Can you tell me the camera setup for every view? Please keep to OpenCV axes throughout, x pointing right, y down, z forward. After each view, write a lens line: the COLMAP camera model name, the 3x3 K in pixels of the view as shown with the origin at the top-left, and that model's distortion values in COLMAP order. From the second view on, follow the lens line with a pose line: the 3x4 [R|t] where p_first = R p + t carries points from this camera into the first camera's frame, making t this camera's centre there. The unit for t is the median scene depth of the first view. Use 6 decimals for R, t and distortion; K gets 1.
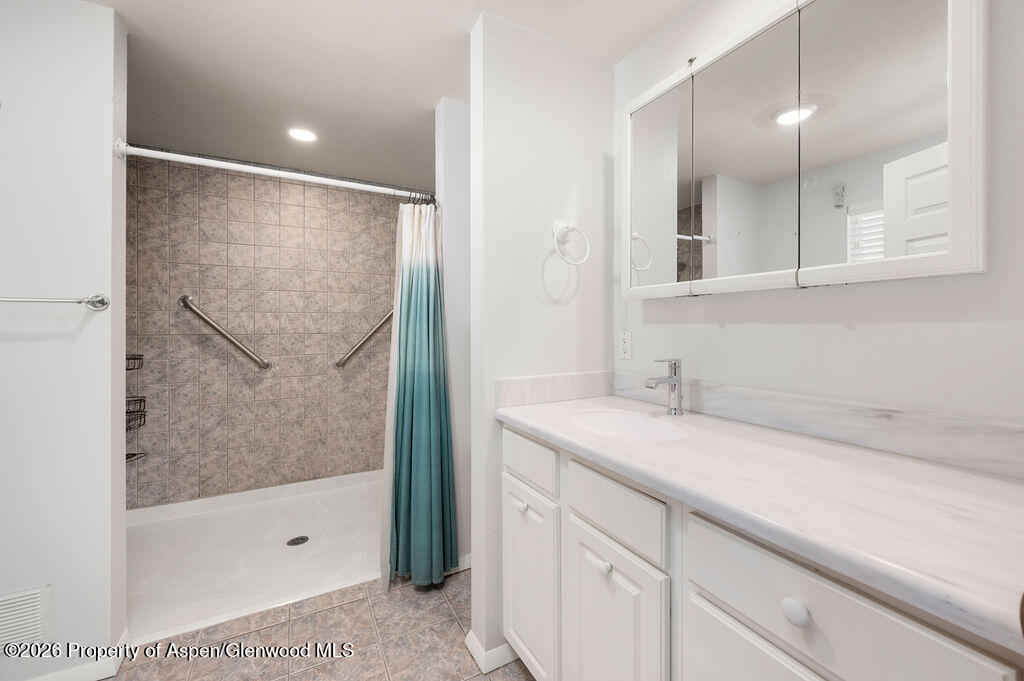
lens RADIAL K [[411.9, 0, 509.5], [0, 411.9, 323.8], [0, 0, 1]] dist [-0.001676, -0.000143]
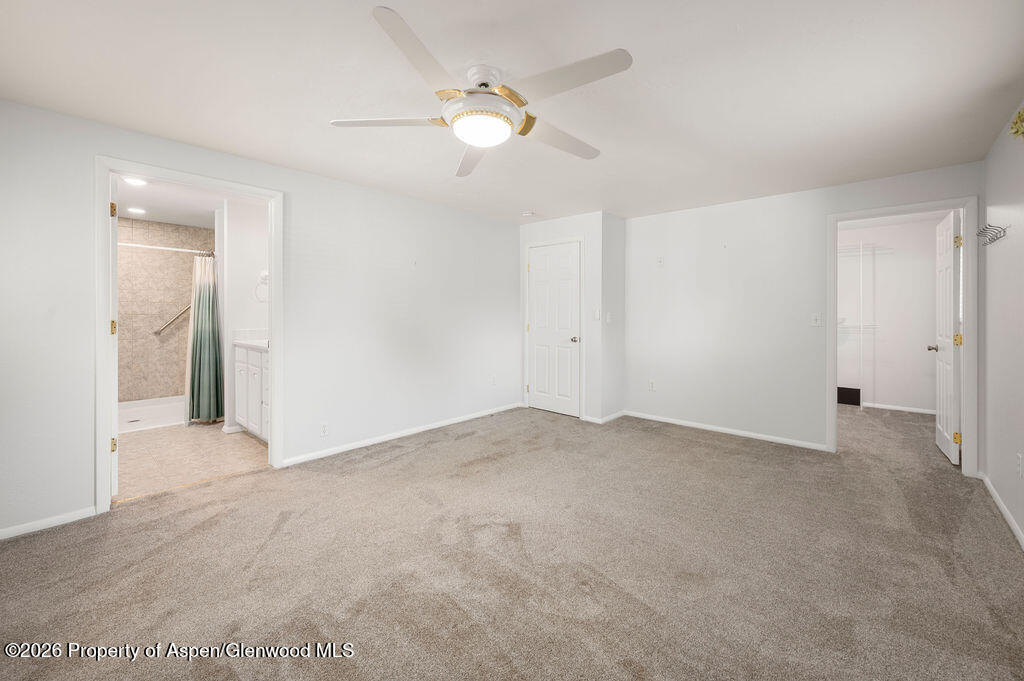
lens RADIAL K [[413.9, 0, 510.0], [0, 413.9, 313.5], [0, 0, 1]] dist [-0.002251, -0.000373]
pose [[0.940051, 0.004295, 0.341006, 0.579003], [-0.007410, 0.999942, 0.007833, -0.007727], [-0.340952, -0.009891, 0.940029, -1.696591]]
